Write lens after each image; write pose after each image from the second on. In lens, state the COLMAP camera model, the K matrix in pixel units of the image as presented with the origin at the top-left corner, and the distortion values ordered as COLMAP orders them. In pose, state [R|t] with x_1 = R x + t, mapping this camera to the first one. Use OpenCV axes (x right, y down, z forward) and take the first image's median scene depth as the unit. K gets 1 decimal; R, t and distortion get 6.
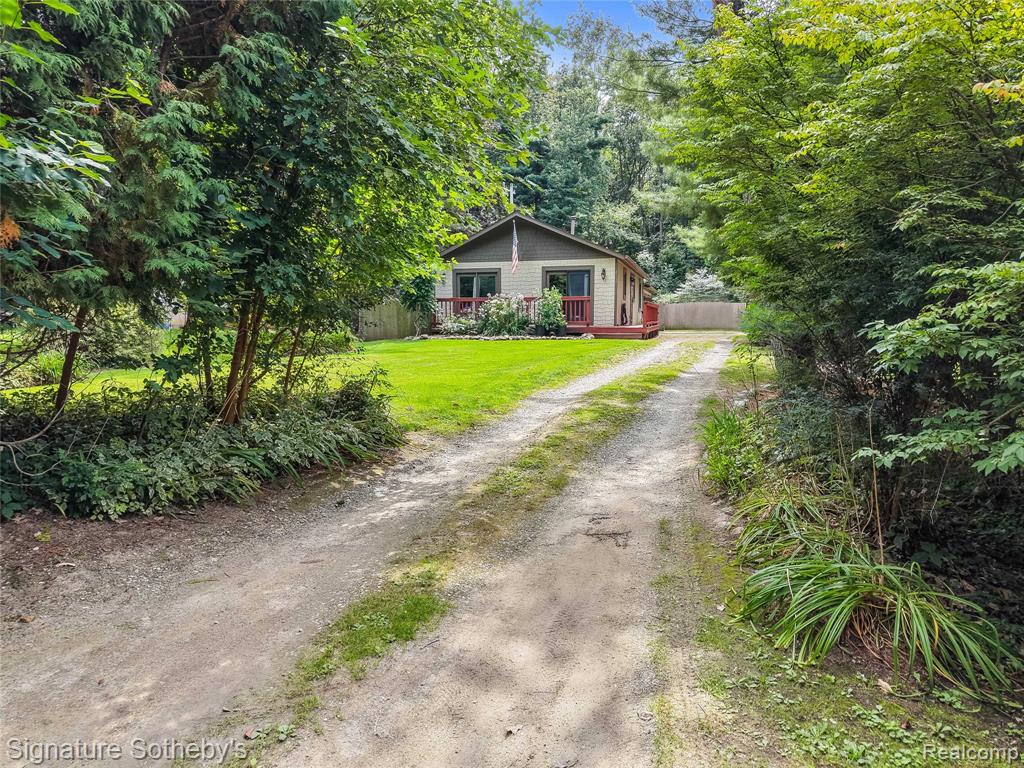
lens RADIAL K [[699.4, 0, 512.0], [0, 699.4, 384.0], [0, 0, 1]] dist [0.068874, -0.070200]
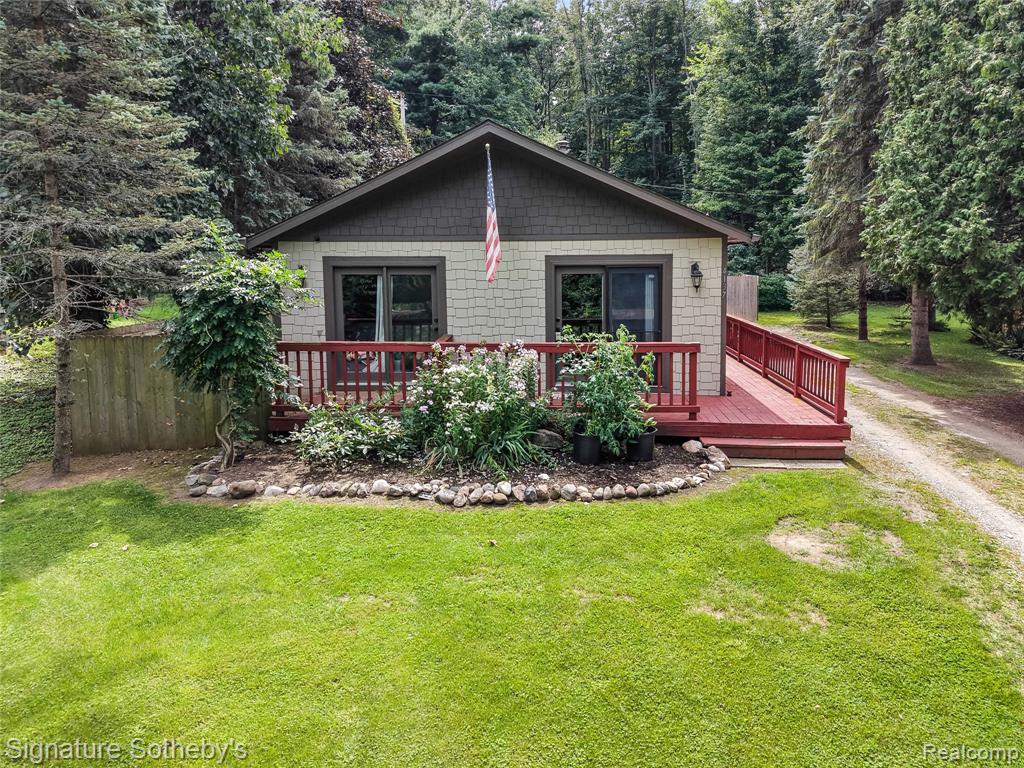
lens RADIAL K [[714.7, 0, 533.6], [0, 714.7, 303.1], [0, 0, 1]] dist [0.058706, -0.077934]
pose [[0.975910, -0.019780, 0.217276, -0.031087], [0.024399, 0.999529, -0.018595, -0.069779], [-0.216806, 0.023449, 0.975933, 0.310634]]
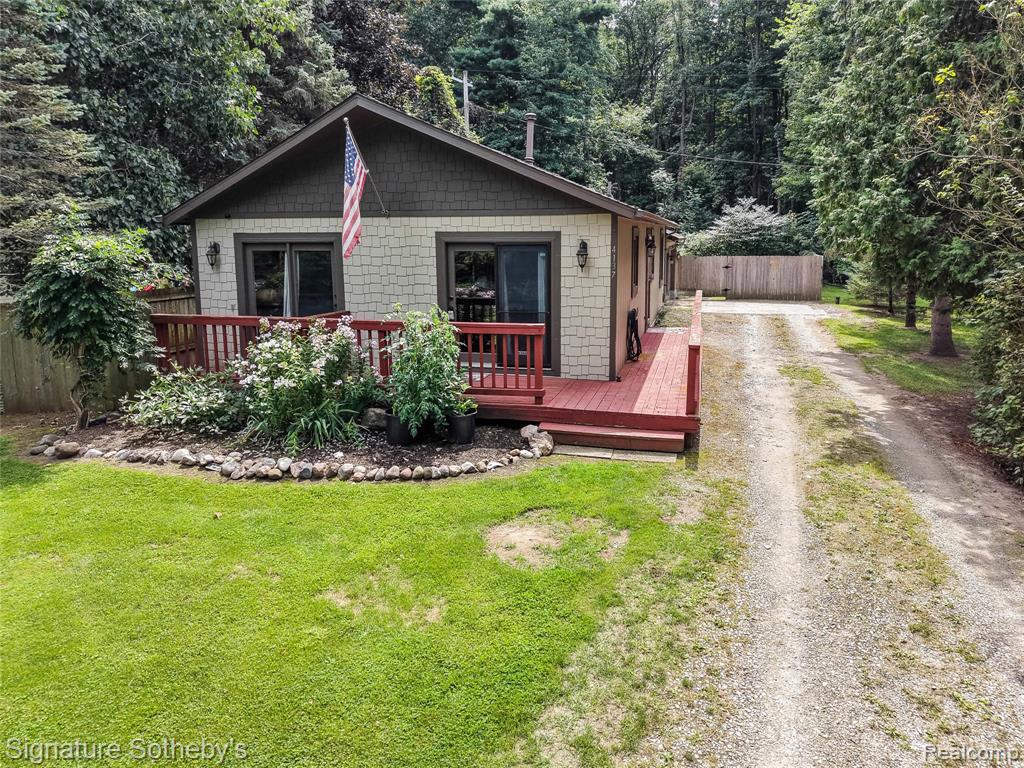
lens RADIAL K [[715.8, 0, 549.3], [0, 715.8, 319.8], [0, 0, 1]] dist [0.061883, -0.083862]
pose [[0.999137, -0.009962, 0.040326, 0.049123], [0.008771, 0.999523, 0.029597, -0.068147], [-0.040601, -0.029217, 0.998748, 0.306239]]
